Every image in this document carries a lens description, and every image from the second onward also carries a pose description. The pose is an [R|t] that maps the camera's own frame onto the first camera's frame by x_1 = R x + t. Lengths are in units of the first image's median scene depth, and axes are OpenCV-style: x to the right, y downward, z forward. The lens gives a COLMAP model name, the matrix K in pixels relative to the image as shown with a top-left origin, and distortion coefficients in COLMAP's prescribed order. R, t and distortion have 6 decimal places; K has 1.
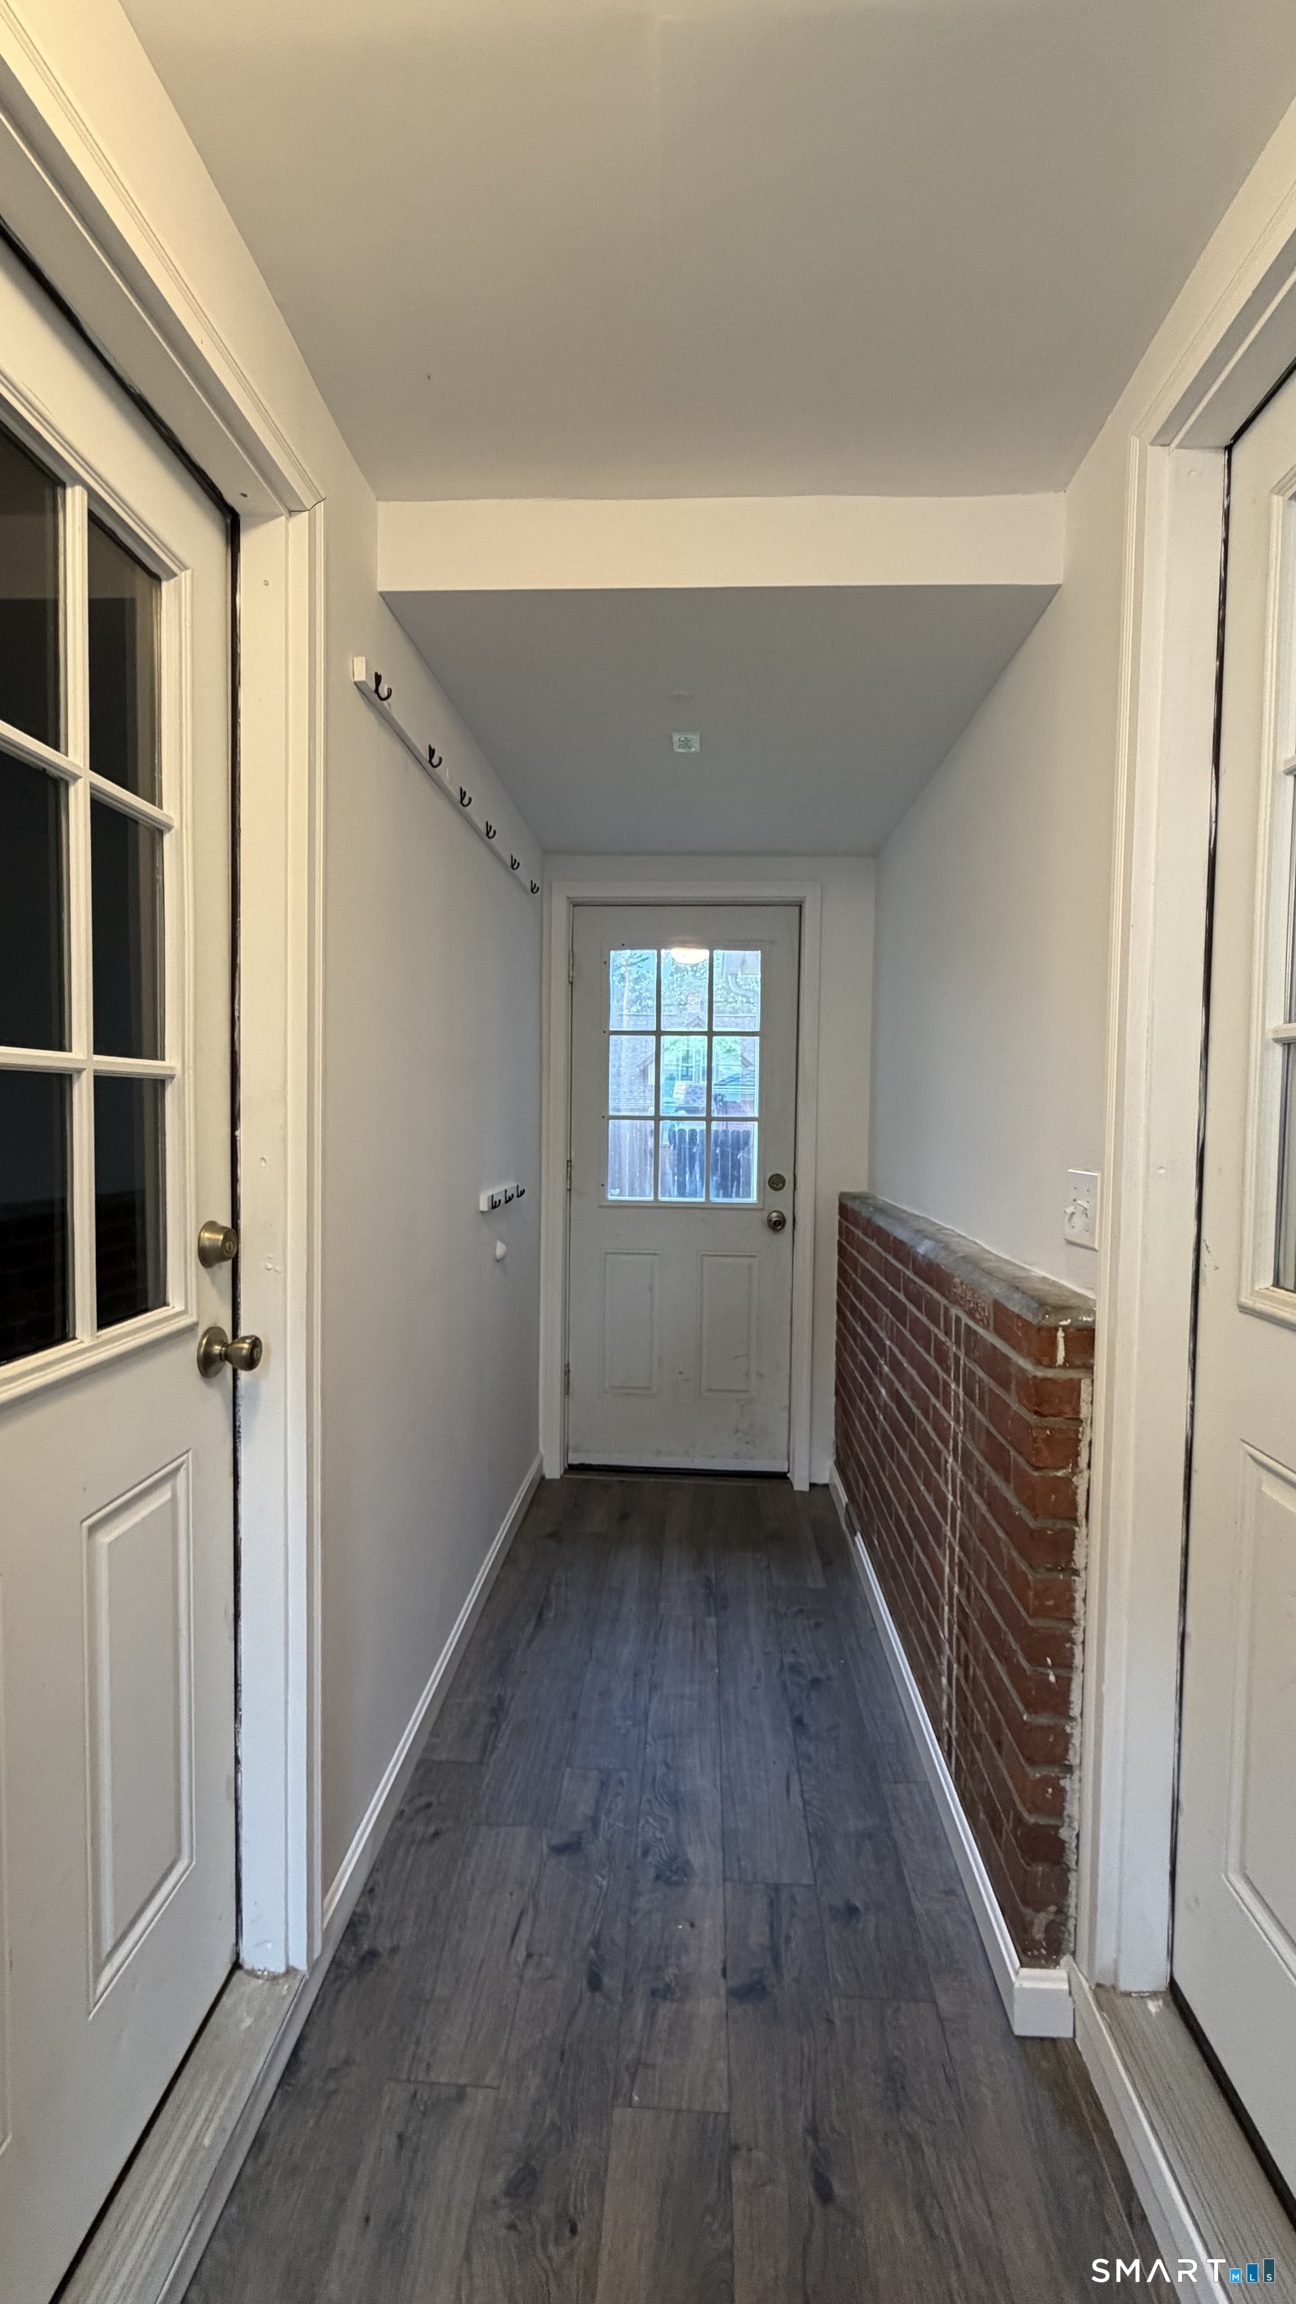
lens RADIAL K [[918.0, 0, 646.7], [0, 918.0, 1141.2], [0, 0, 1]] dist [0.001285, -0.000056]
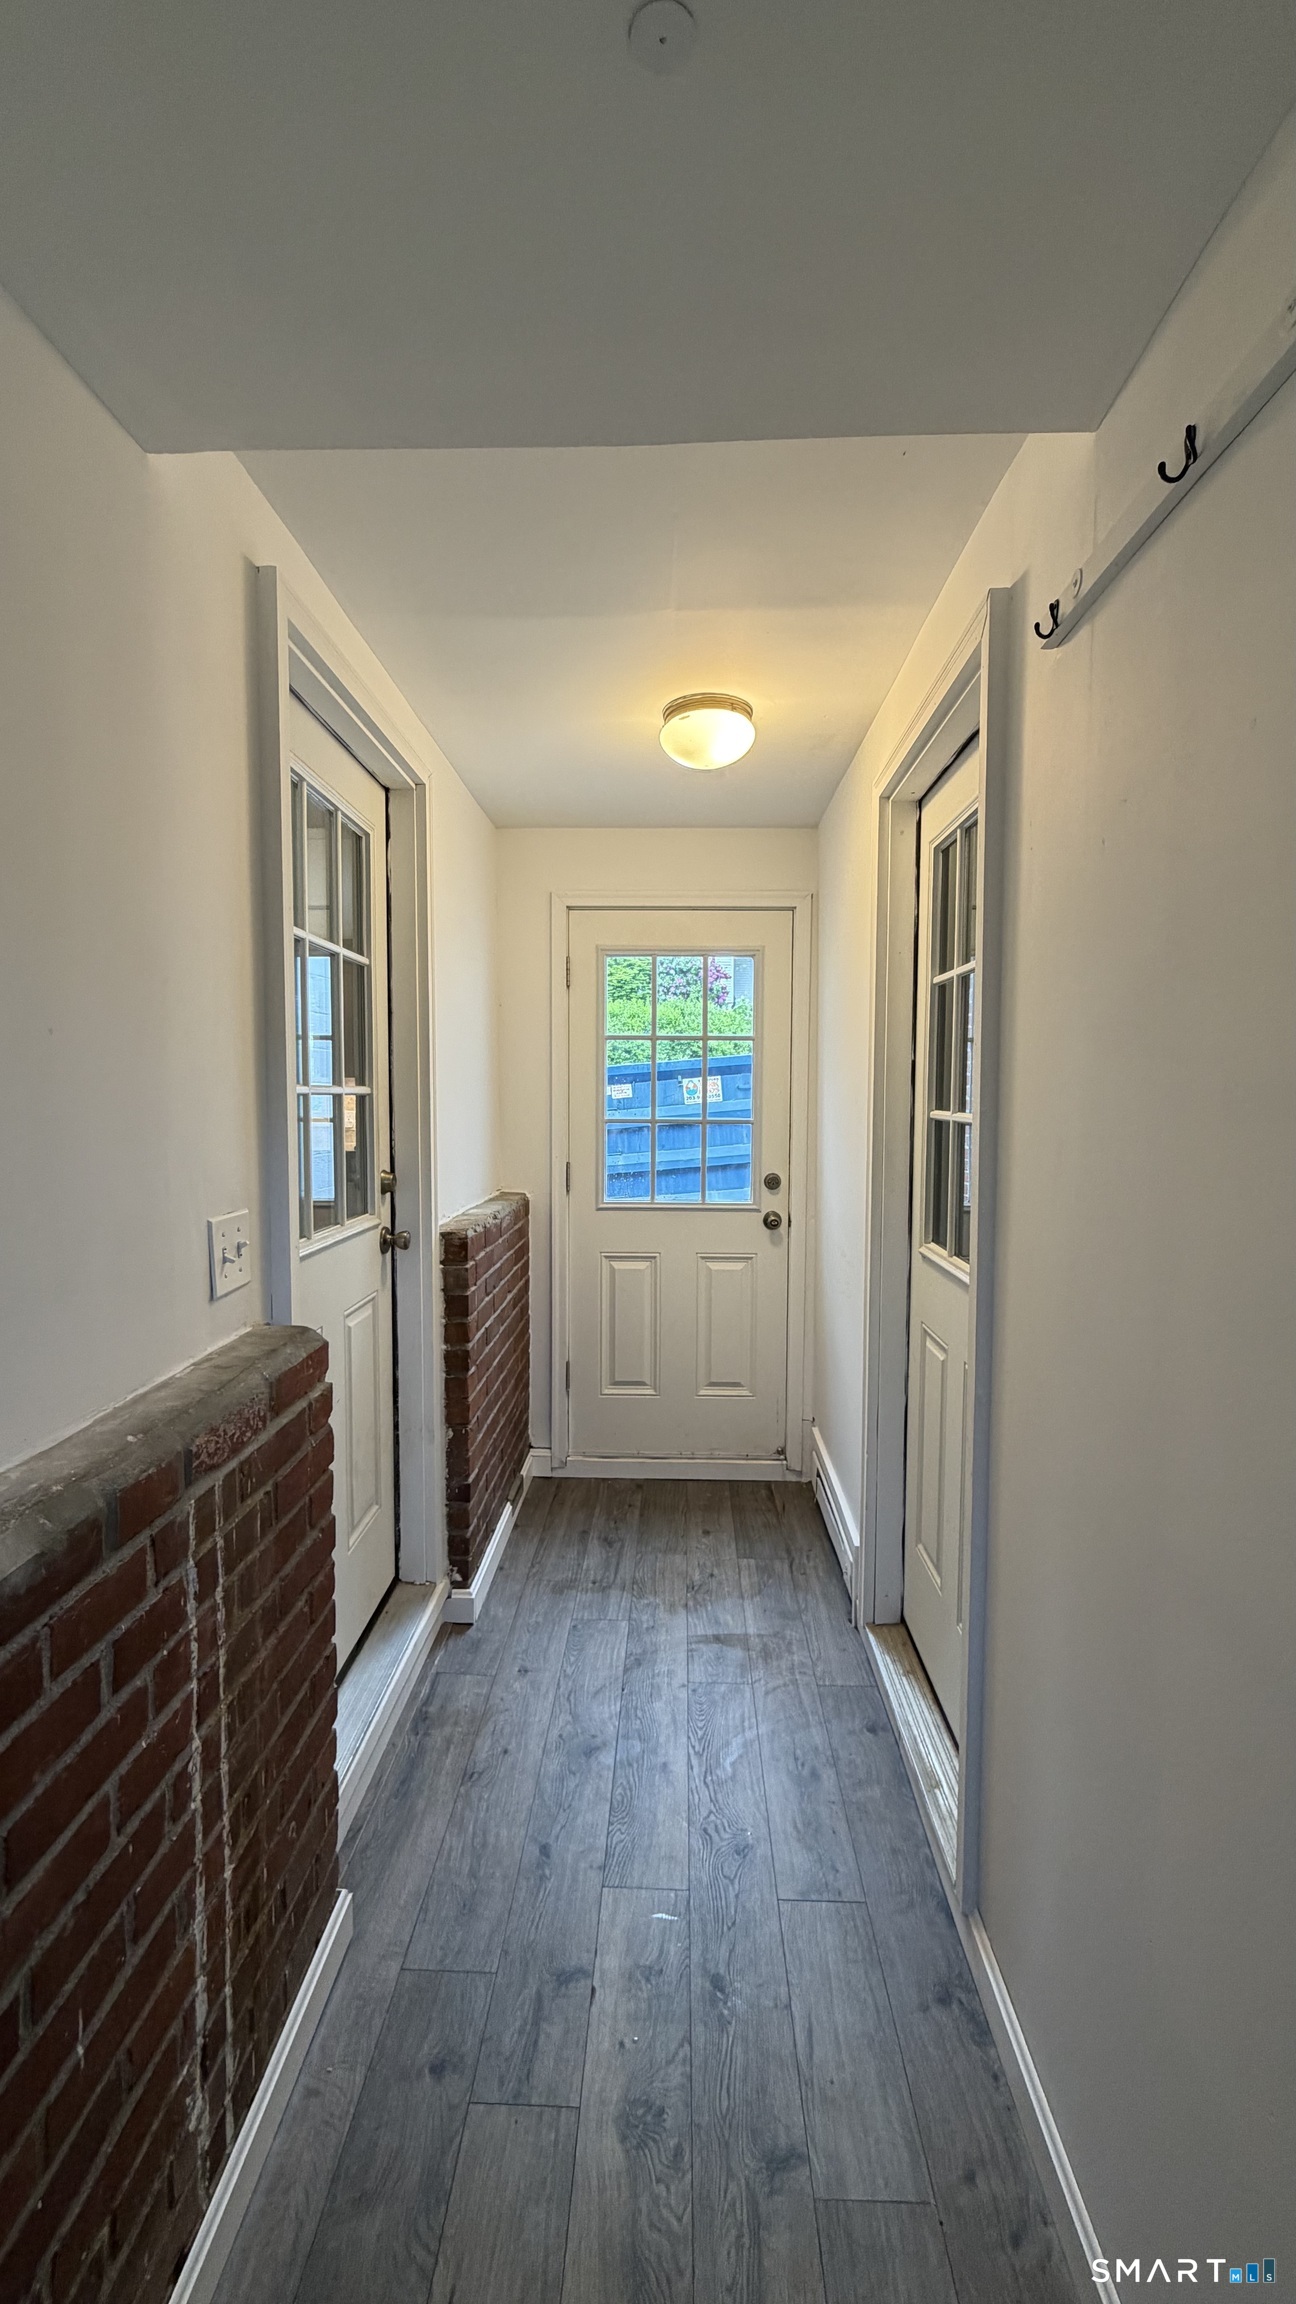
lens RADIAL K [[918.0, 0, 649.0], [0, 918.0, 1148.5], [0, 0, 1]] dist [0.001285, -0.000056]
pose [[-0.999536, -0.010907, -0.028429, 0.057962], [-0.014001, 0.993719, 0.111022, -0.137326], [0.027040, 0.111368, -0.993411, 1.809709]]
